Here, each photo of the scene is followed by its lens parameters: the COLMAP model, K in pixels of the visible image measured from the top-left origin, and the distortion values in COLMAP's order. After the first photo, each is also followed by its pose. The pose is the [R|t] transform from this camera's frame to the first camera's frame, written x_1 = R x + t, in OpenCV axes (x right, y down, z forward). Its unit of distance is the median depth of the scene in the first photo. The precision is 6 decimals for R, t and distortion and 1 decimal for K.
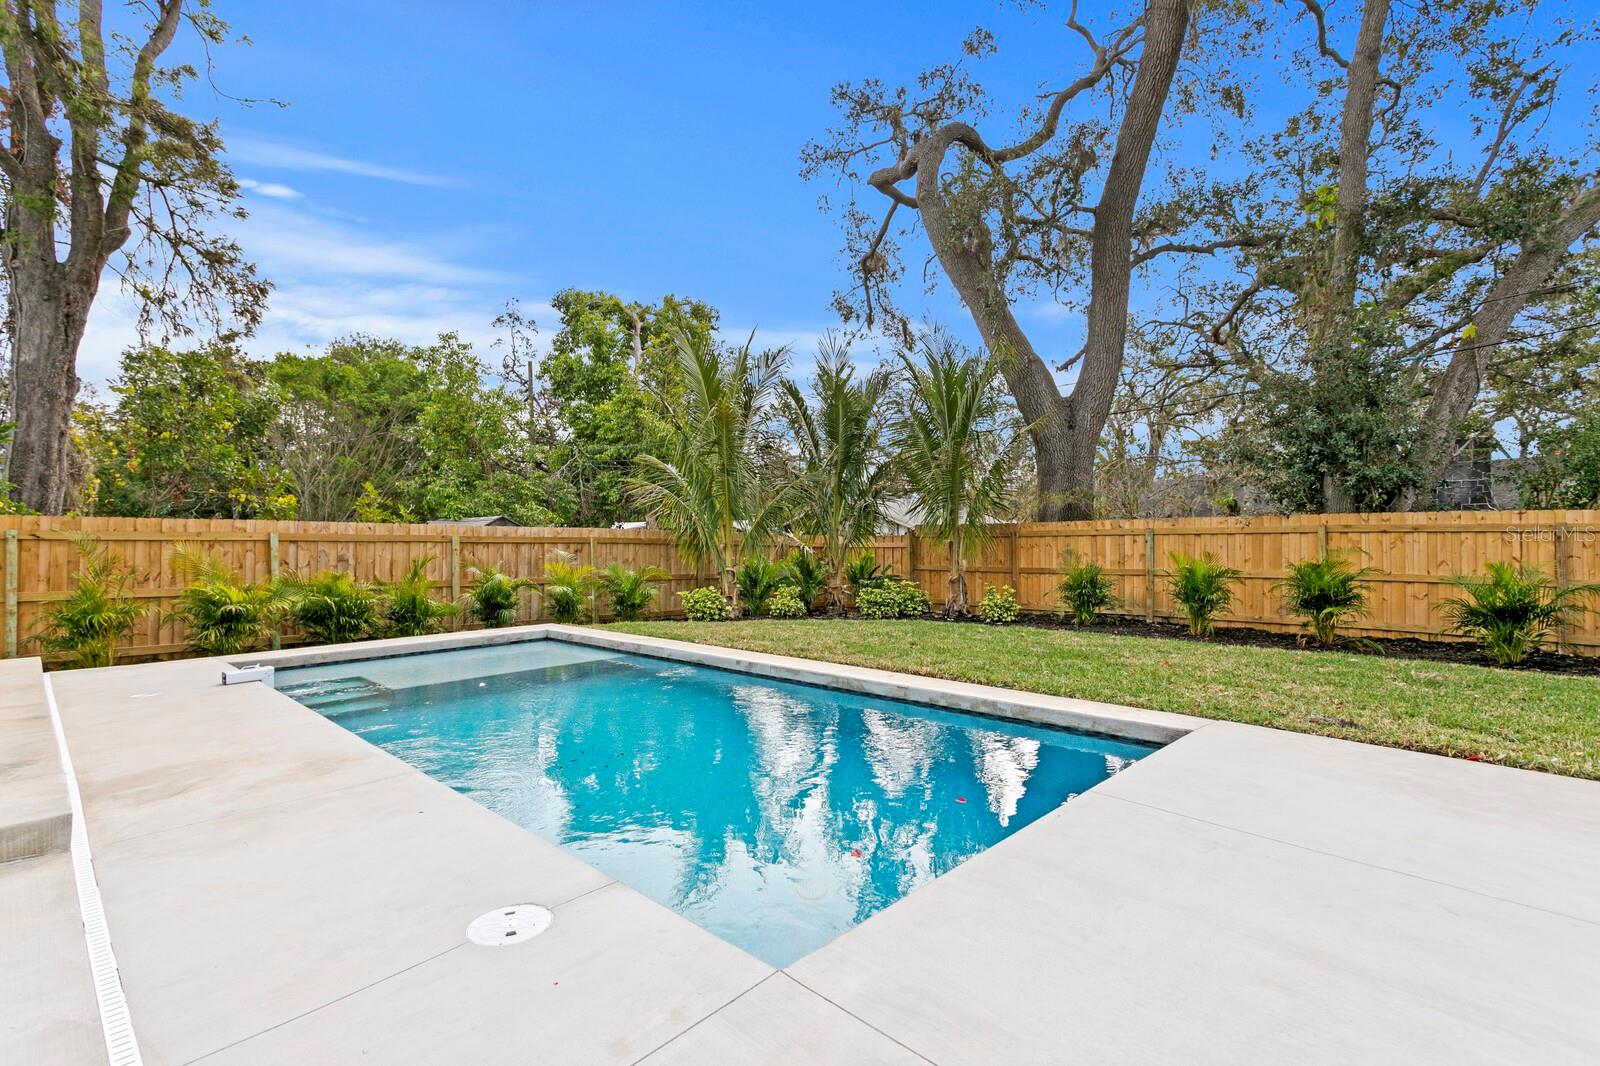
lens RADIAL K [[758.7, 0, 783.5], [0, 758.7, 527.8], [0, 0, 1]] dist [0.001871, 0.000951]
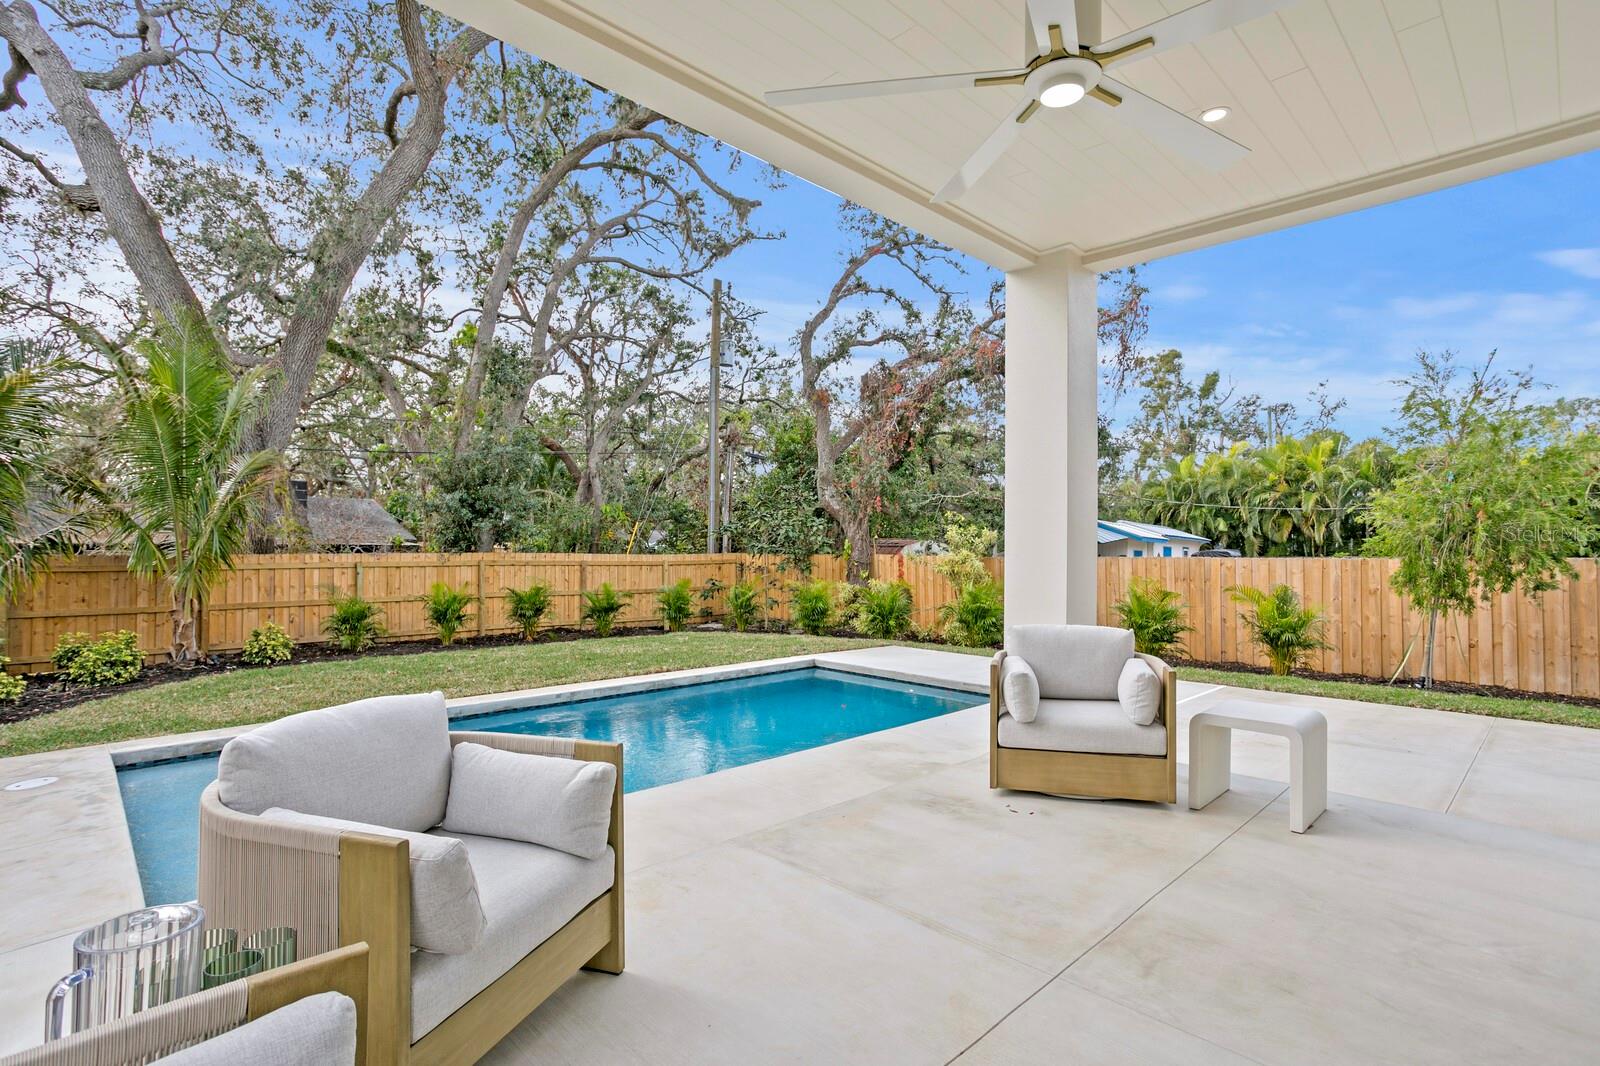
lens RADIAL K [[778.4, 0, 774.3], [0, 778.4, 534.3], [0, 0, 1]] dist [-0.035871, 0.023134]
pose [[0.038966, 0.025295, 0.998920, -0.694952], [-0.018560, 0.999525, -0.024586, -0.025339], [-0.999068, -0.017582, 0.039417, 0.358613]]
